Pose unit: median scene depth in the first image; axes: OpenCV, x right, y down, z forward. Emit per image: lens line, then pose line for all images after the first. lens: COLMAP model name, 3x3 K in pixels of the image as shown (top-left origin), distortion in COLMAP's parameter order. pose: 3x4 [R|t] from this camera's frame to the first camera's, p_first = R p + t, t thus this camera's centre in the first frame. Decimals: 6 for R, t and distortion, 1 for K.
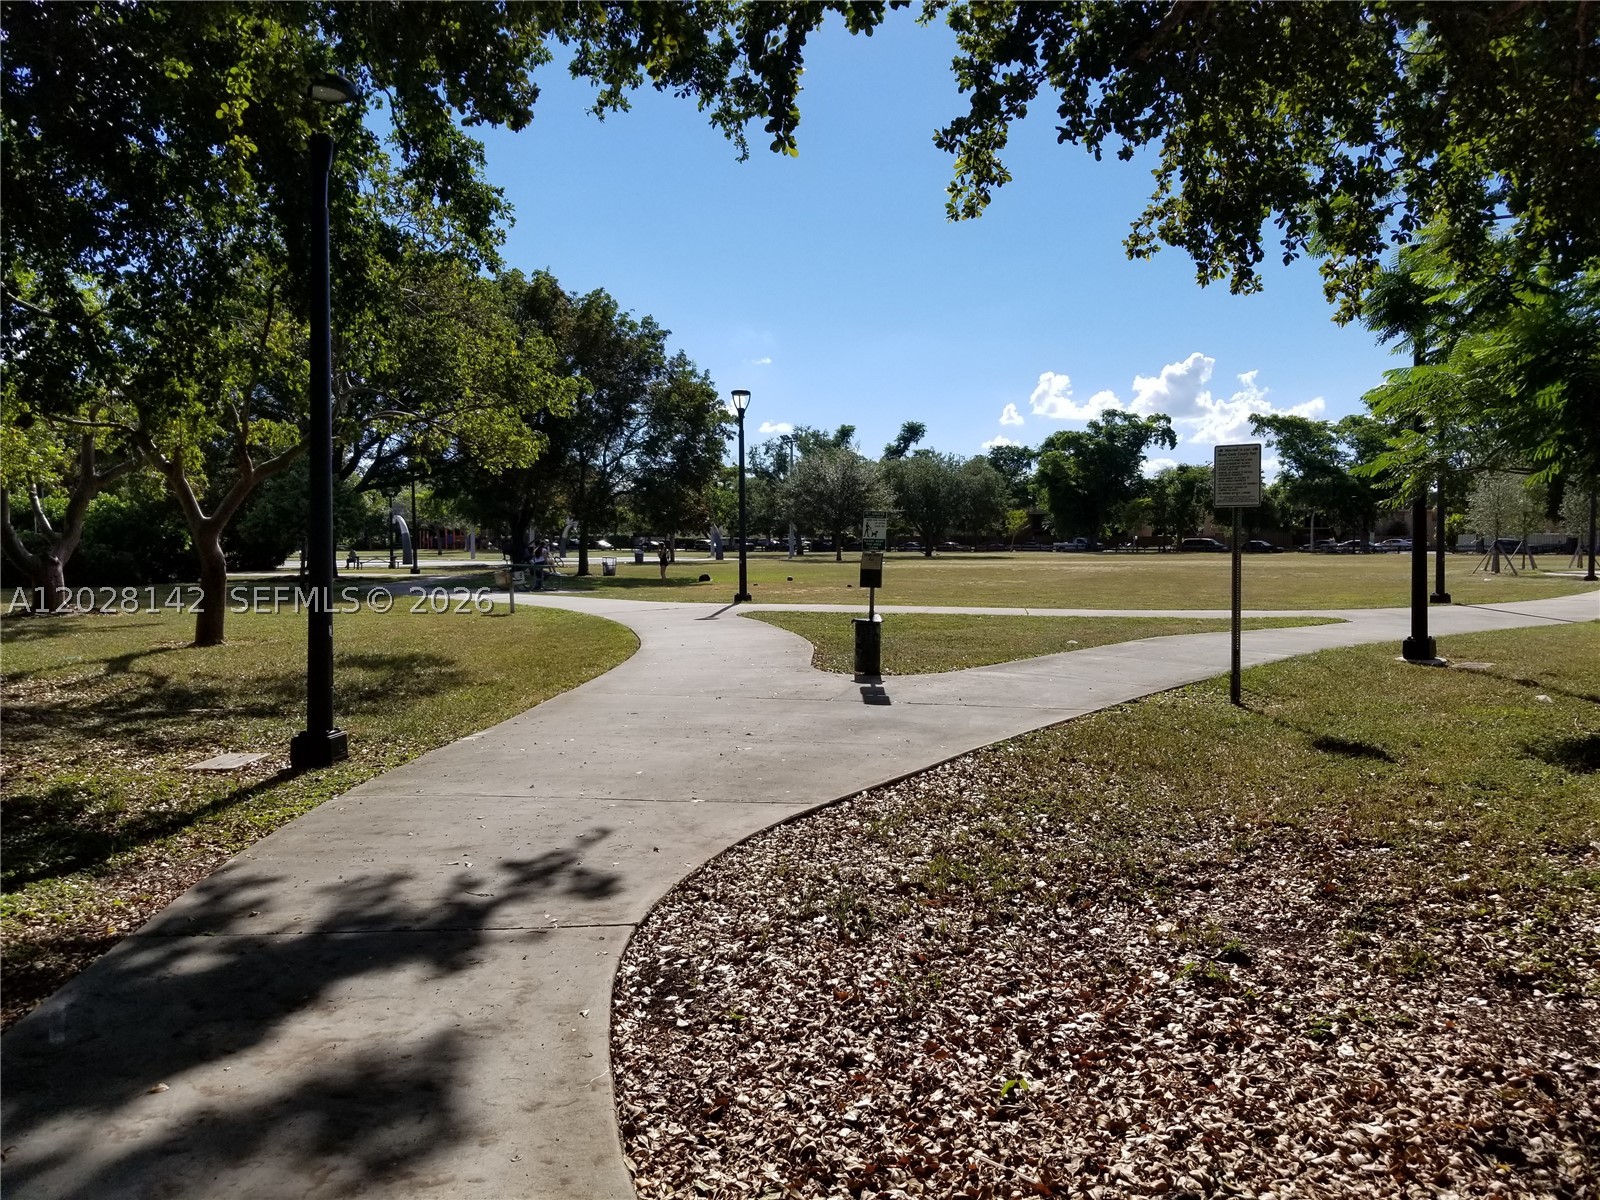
lens RADIAL K [[1270.8, 0, 800.0], [0, 1270.8, 600.0], [0, 0, 1]] dist [0.026464, -0.000765]
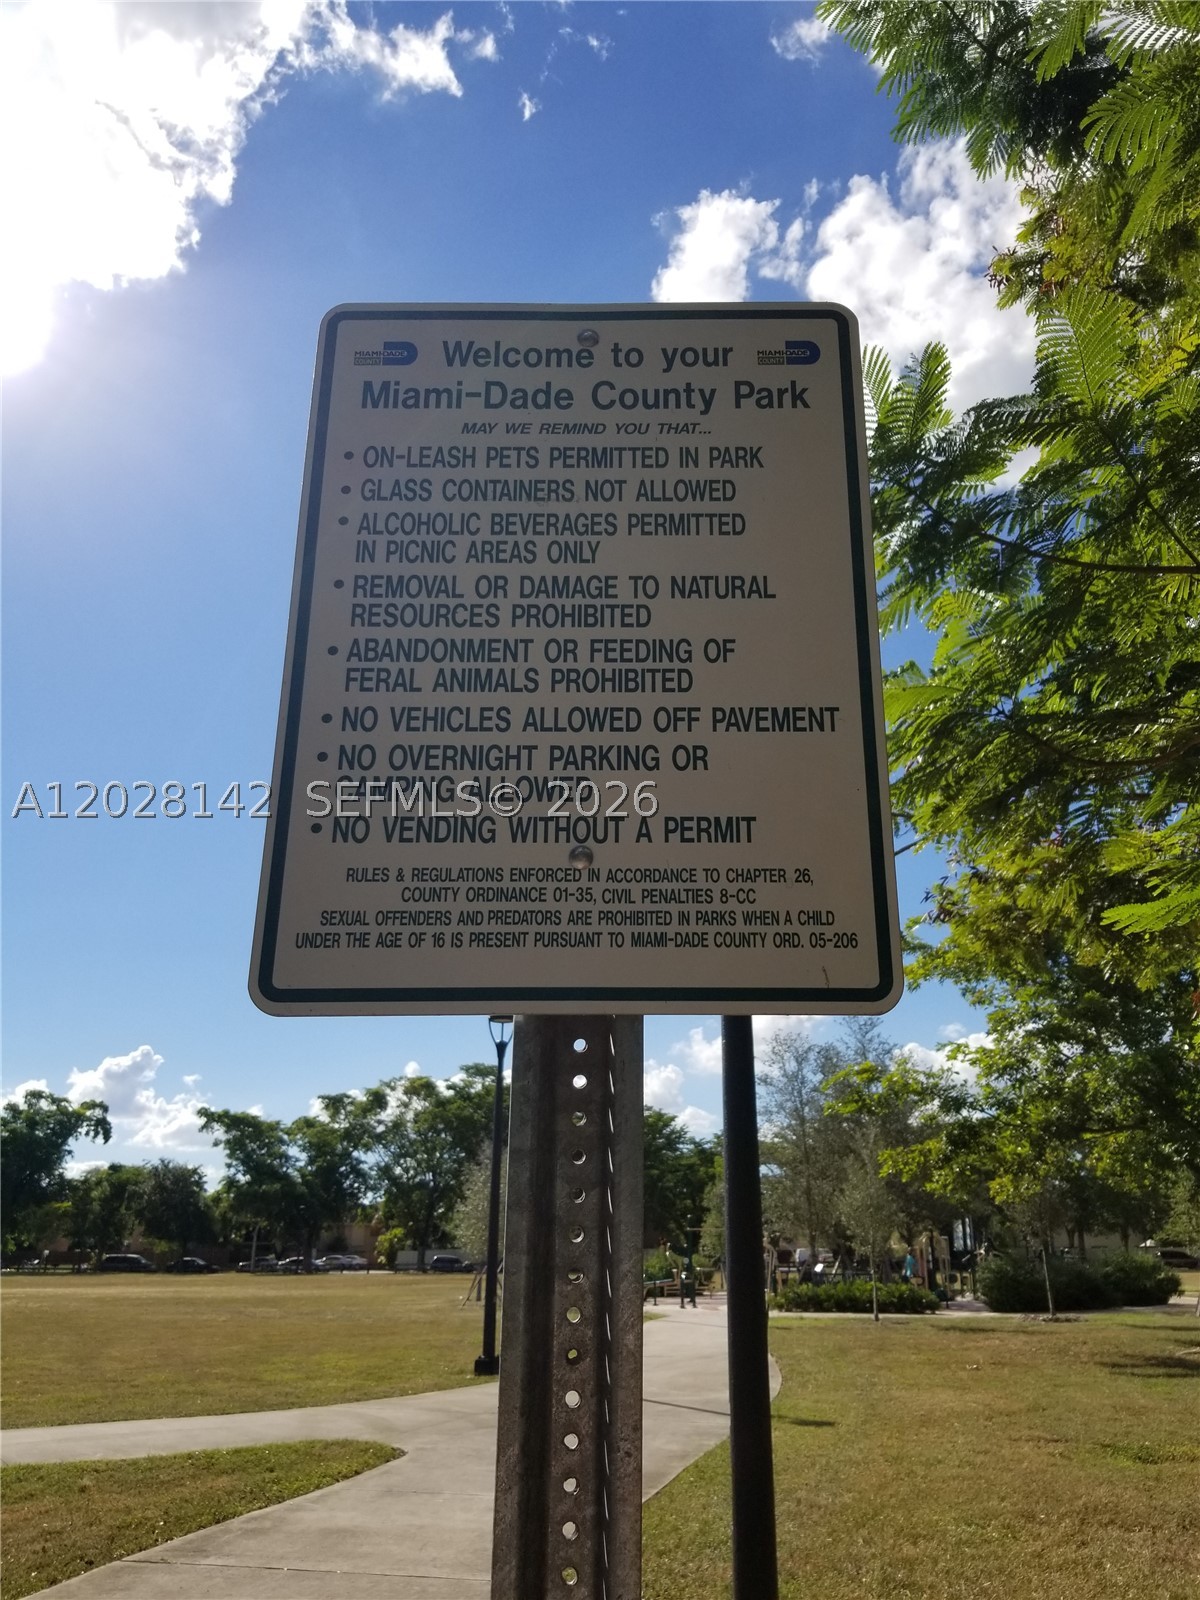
lens RADIAL K [[1270.8, 0, 600.0], [0, 1270.8, 800.0], [0, 0, 1]] dist [0.026464, -0.000765]
pose [[0.799782, 0.210072, 0.562334, 0.027911], [0.018969, 0.927456, -0.373450, -0.005755], [-0.599991, 0.309345, 0.737778, 0.100662]]
